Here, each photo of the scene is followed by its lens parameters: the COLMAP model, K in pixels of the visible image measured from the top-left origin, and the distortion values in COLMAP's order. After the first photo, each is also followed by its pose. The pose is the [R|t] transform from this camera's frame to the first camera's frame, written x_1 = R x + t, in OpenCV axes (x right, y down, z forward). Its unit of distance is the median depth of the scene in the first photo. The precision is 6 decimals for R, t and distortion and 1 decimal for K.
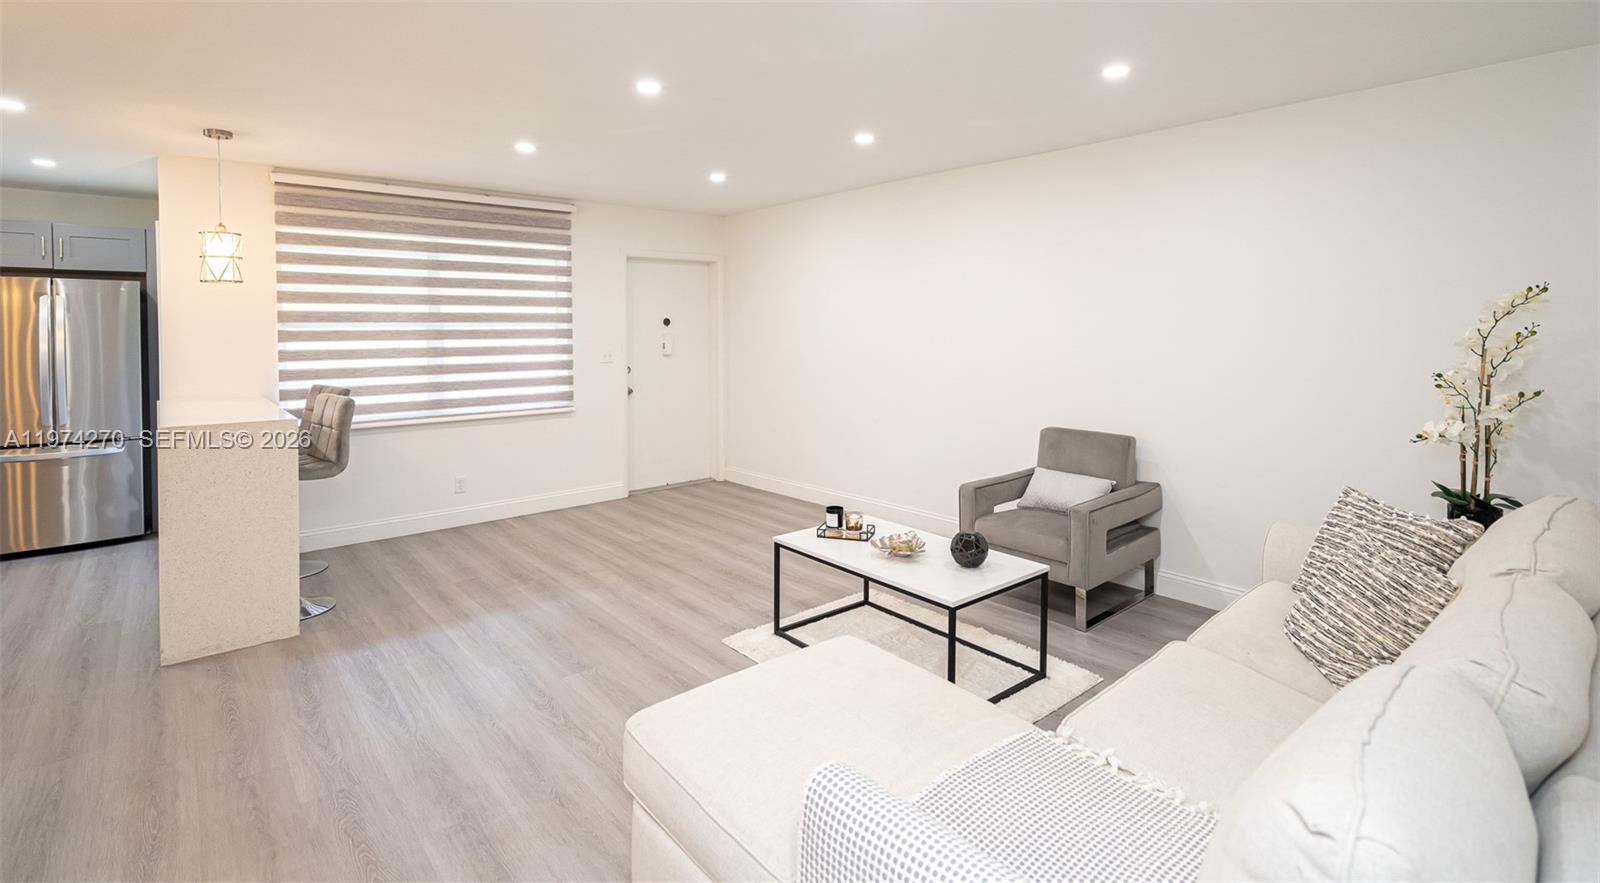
lens RADIAL K [[731.6, 0, 815.5], [0, 731.6, 344.8], [0, 0, 1]] dist [0.002108, 0.002636]
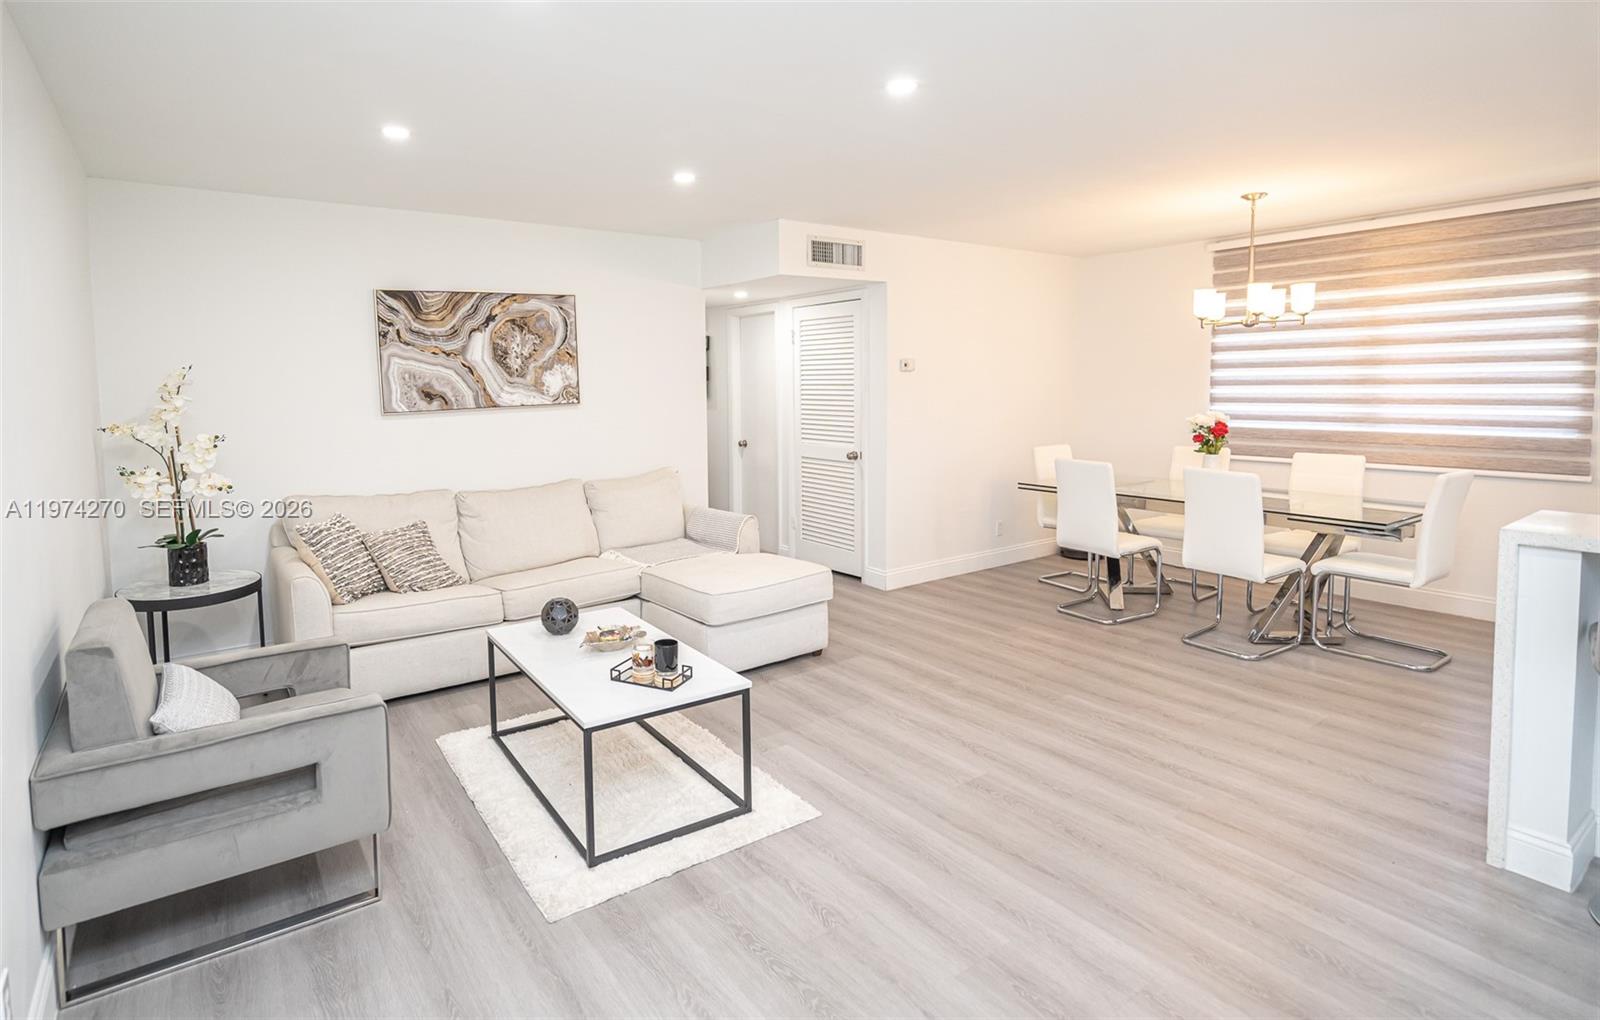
lens RADIAL K [[798.7, 0, 728.1], [0, 798.7, 439.3], [0, 0, 1]] dist [-0.002205, 0.003532]
pose [[-0.991873, 0.005761, 0.127100, -0.111103], [0.018102, 0.995201, 0.096160, -0.043811], [-0.125936, 0.097679, -0.987218, 1.429640]]
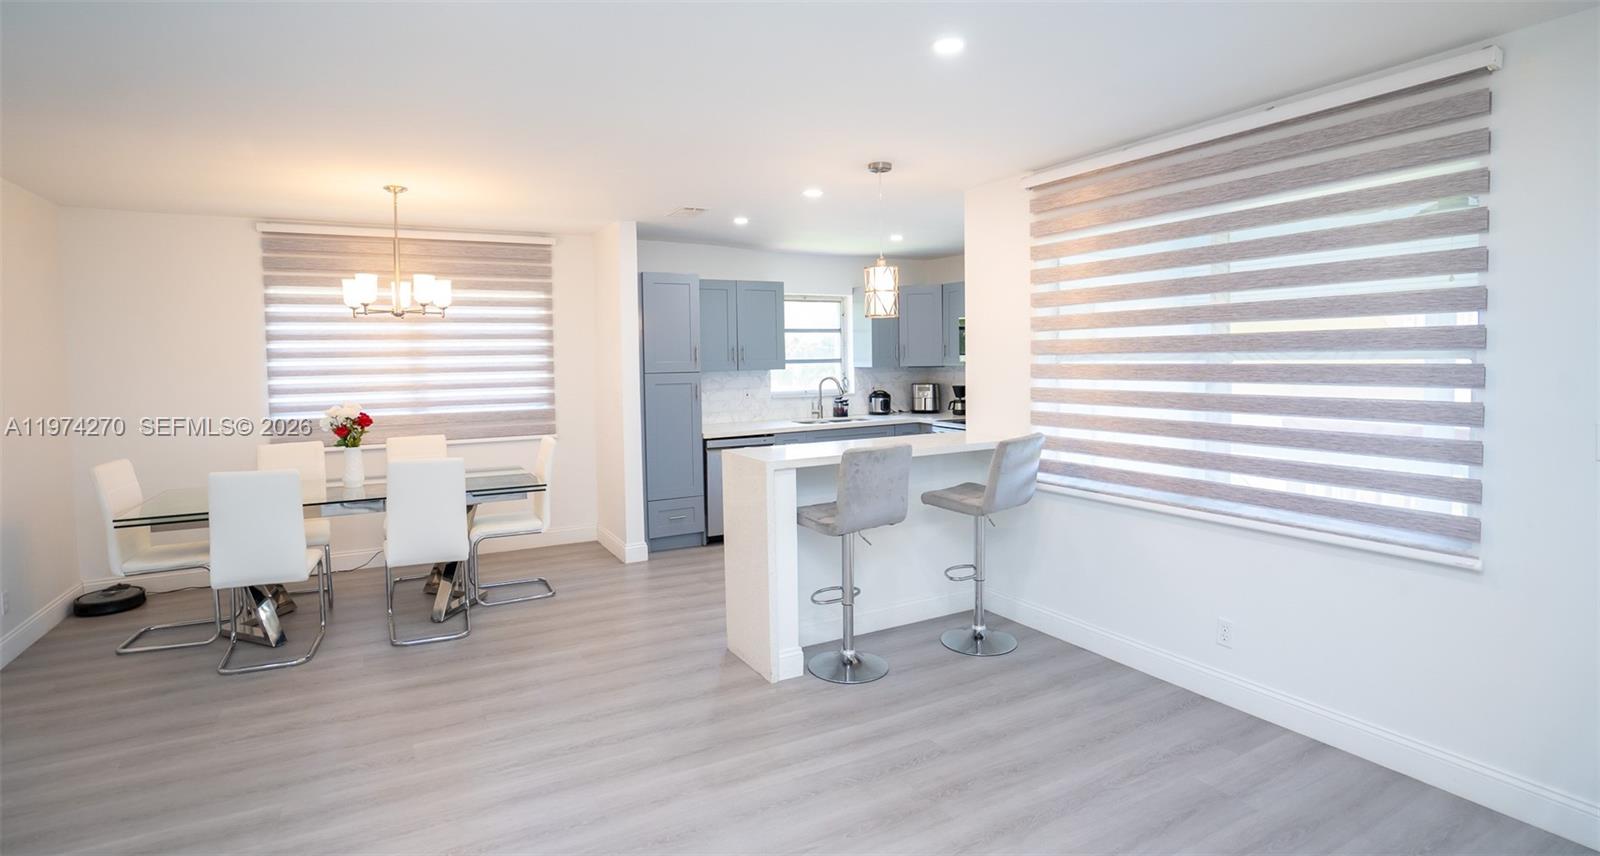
lens RADIAL K [[770.5, 0, 775.1], [0, 770.5, 384.2], [0, 0, 1]] dist [-0.041660, 0.011961]
pose [[-0.241336, 0.039359, -0.969643, 0.215174], [-0.008627, 0.999051, 0.042700, -0.034988], [0.970403, 0.018670, -0.240768, 1.019442]]
